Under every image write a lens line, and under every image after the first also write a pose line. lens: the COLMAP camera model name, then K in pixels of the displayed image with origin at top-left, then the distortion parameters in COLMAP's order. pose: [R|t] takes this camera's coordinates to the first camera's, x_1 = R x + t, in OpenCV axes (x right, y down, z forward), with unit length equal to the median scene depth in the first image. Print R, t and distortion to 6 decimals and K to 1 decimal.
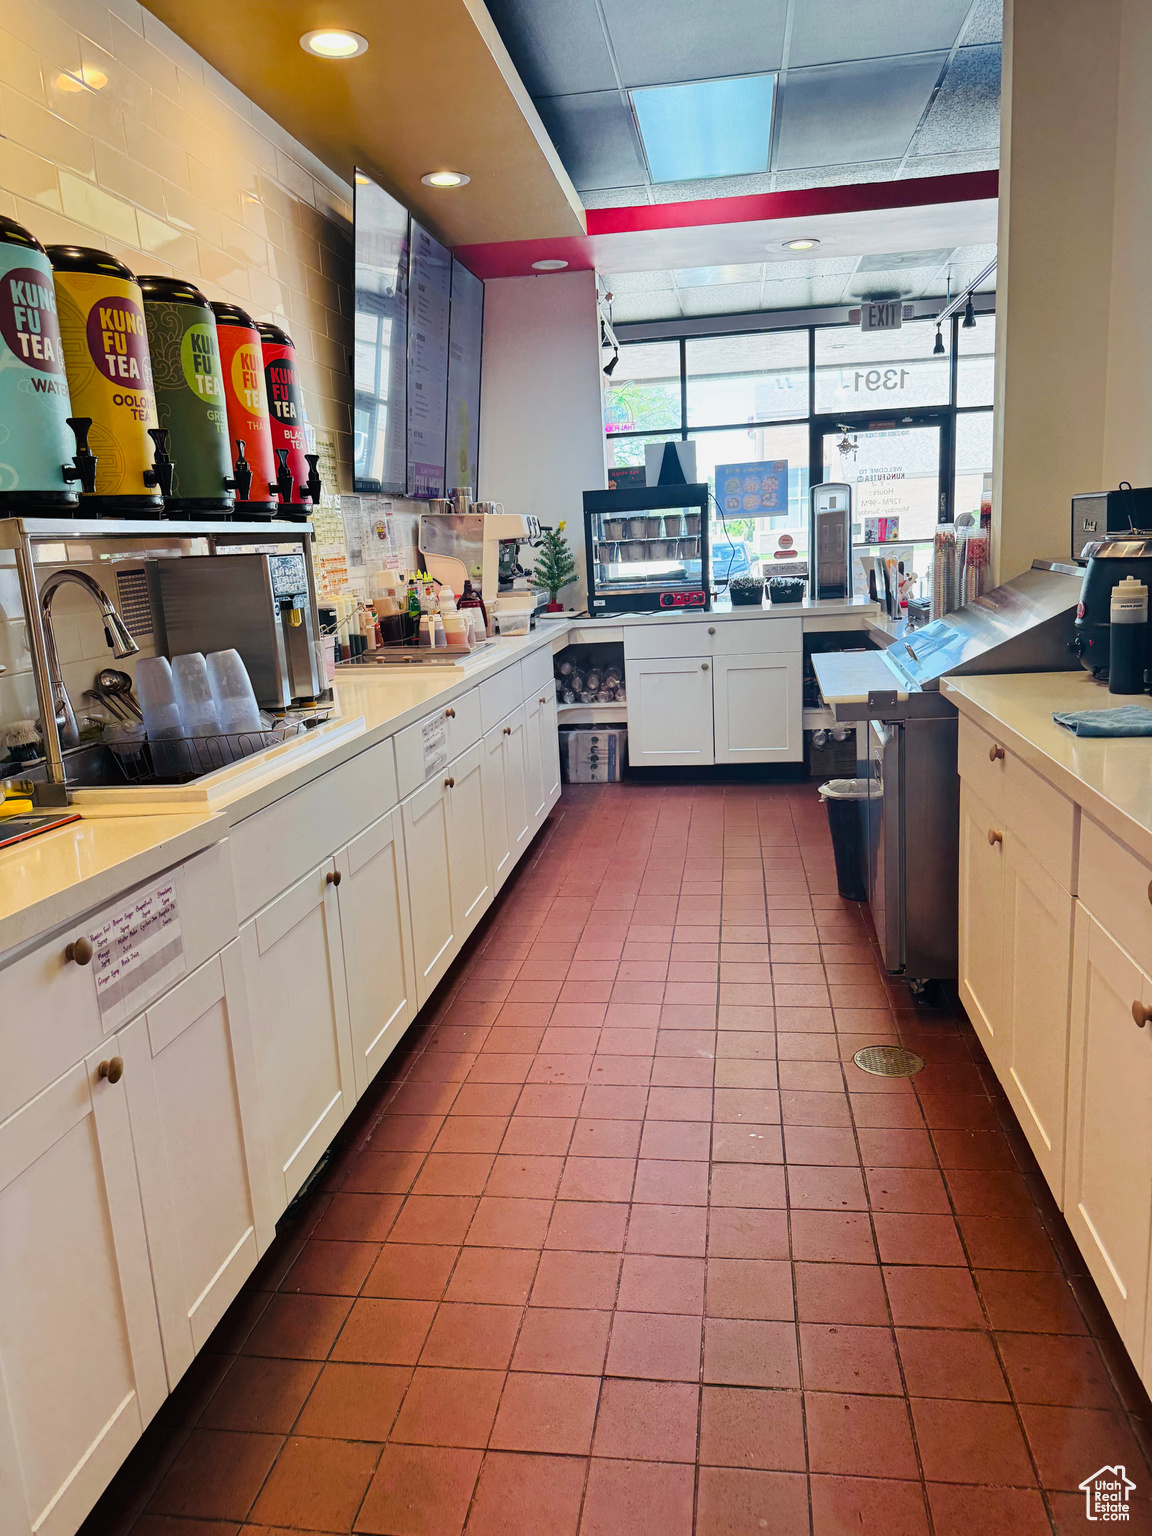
lens RADIAL K [[1085.1, 0, 569.3], [0, 1085.1, 761.8], [0, 0, 1]] dist [0.161155, -0.302589]
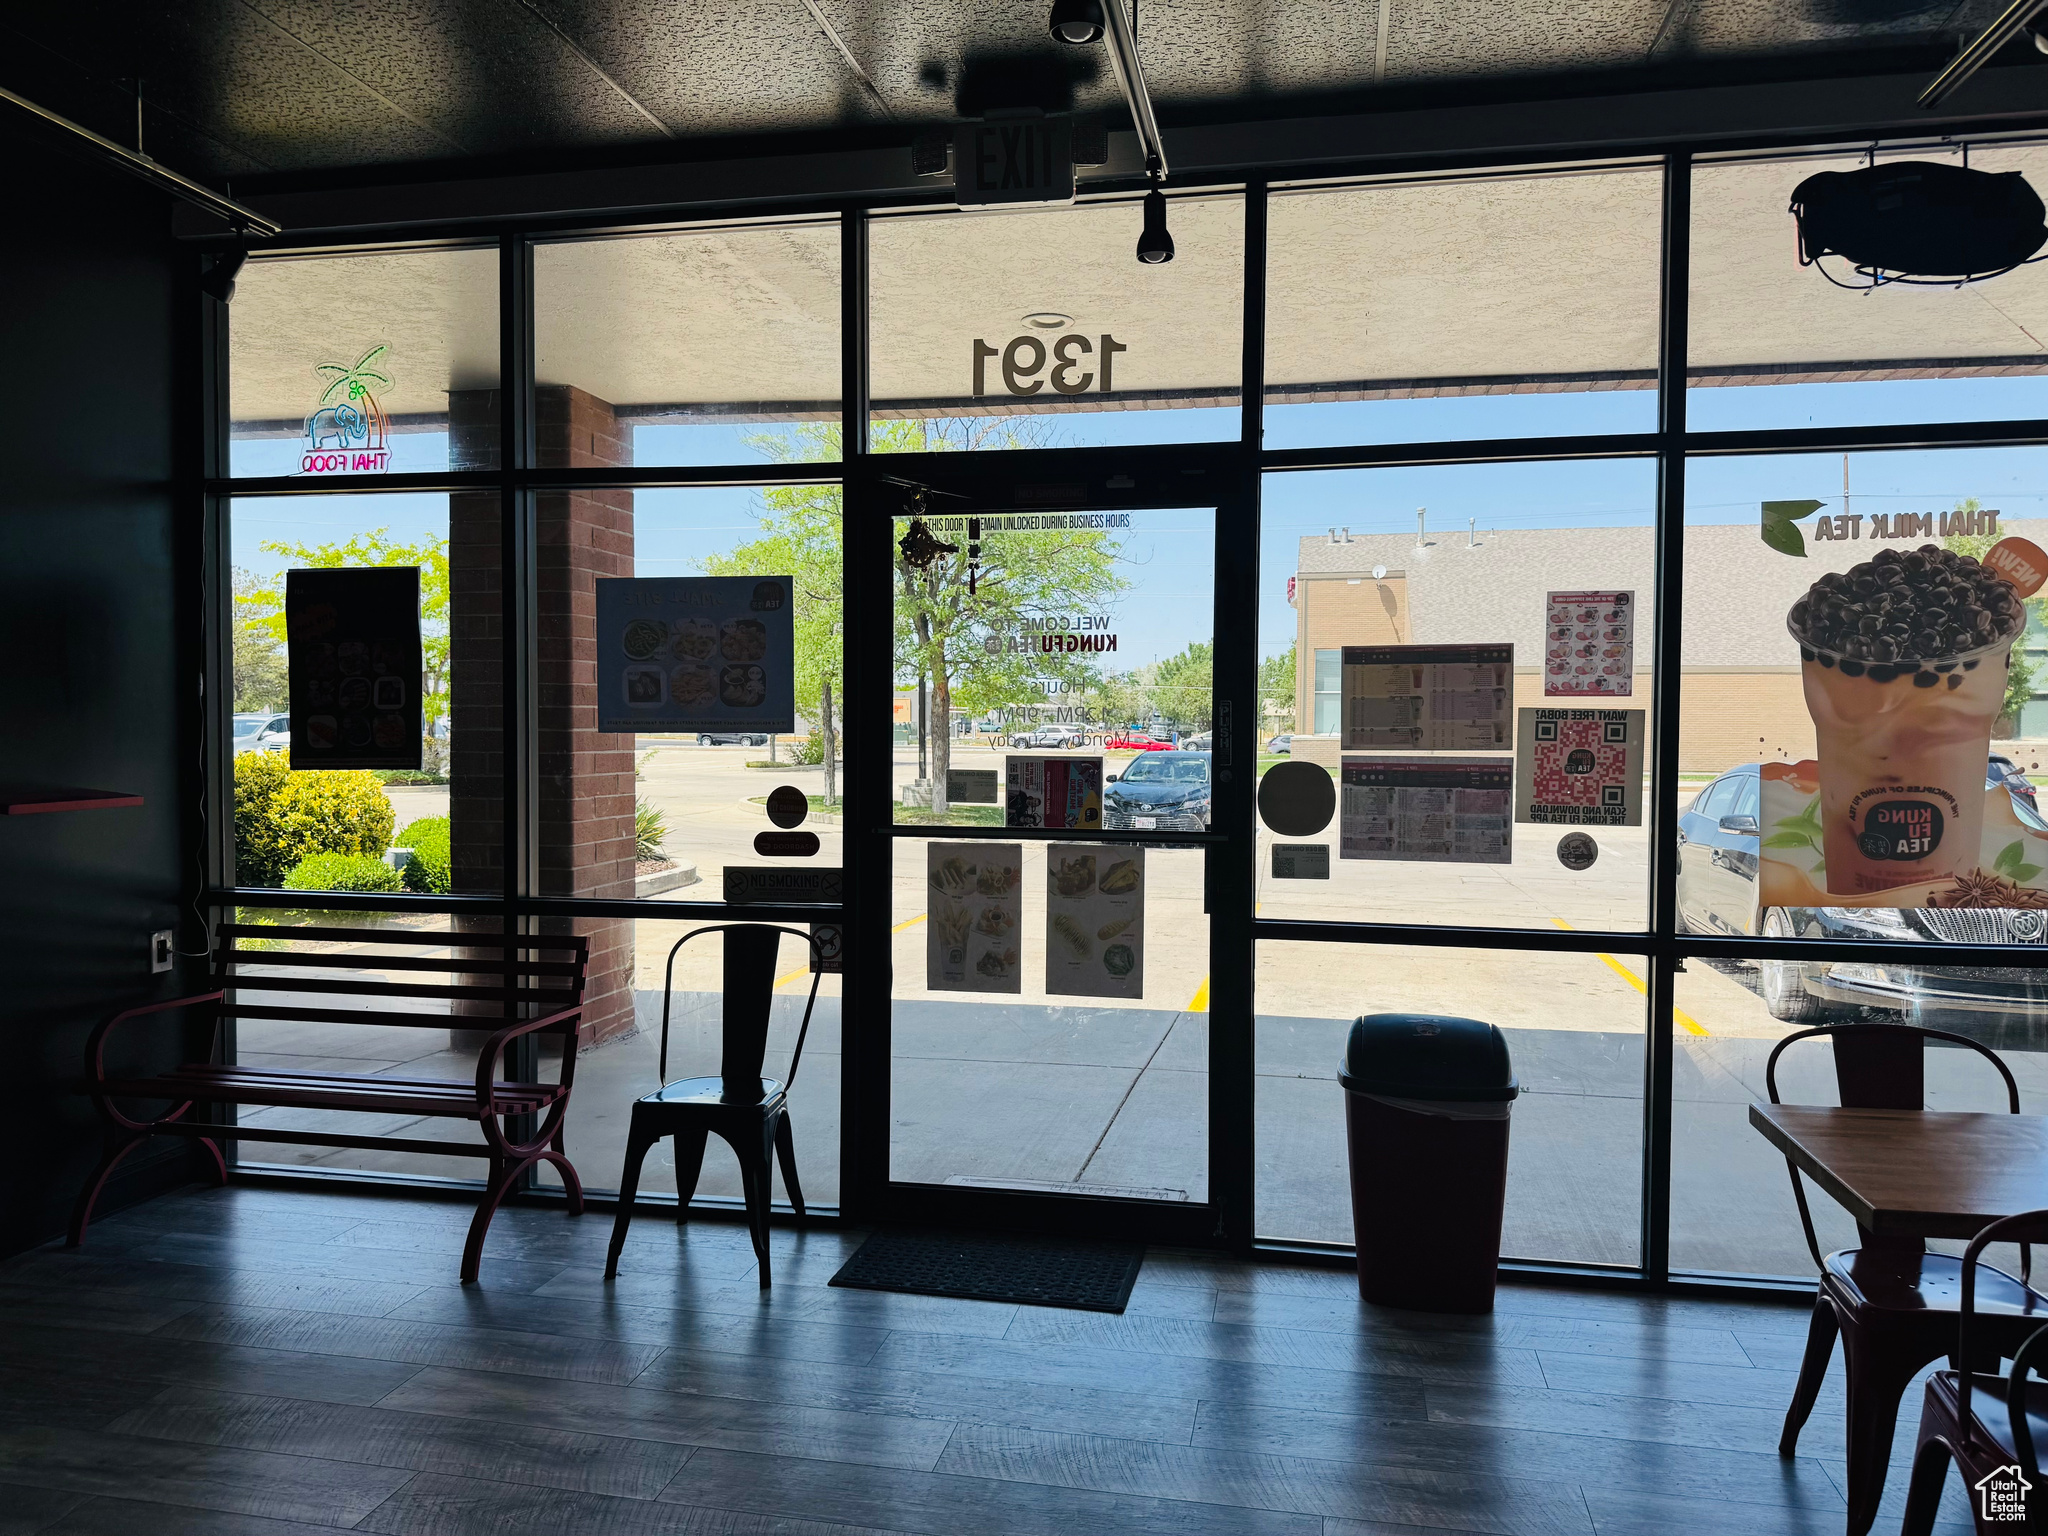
lens RADIAL K [[1446.8, 0, 1024.0], [0, 1446.8, 768.0], [0, 0, 1]] dist [0.161155, -0.302589]
pose [[0.996520, 0.063278, -0.054259, 0.841031], [-0.072199, 0.980560, -0.182451, -0.388334], [0.041659, 0.185734, 0.981717, 1.597604]]
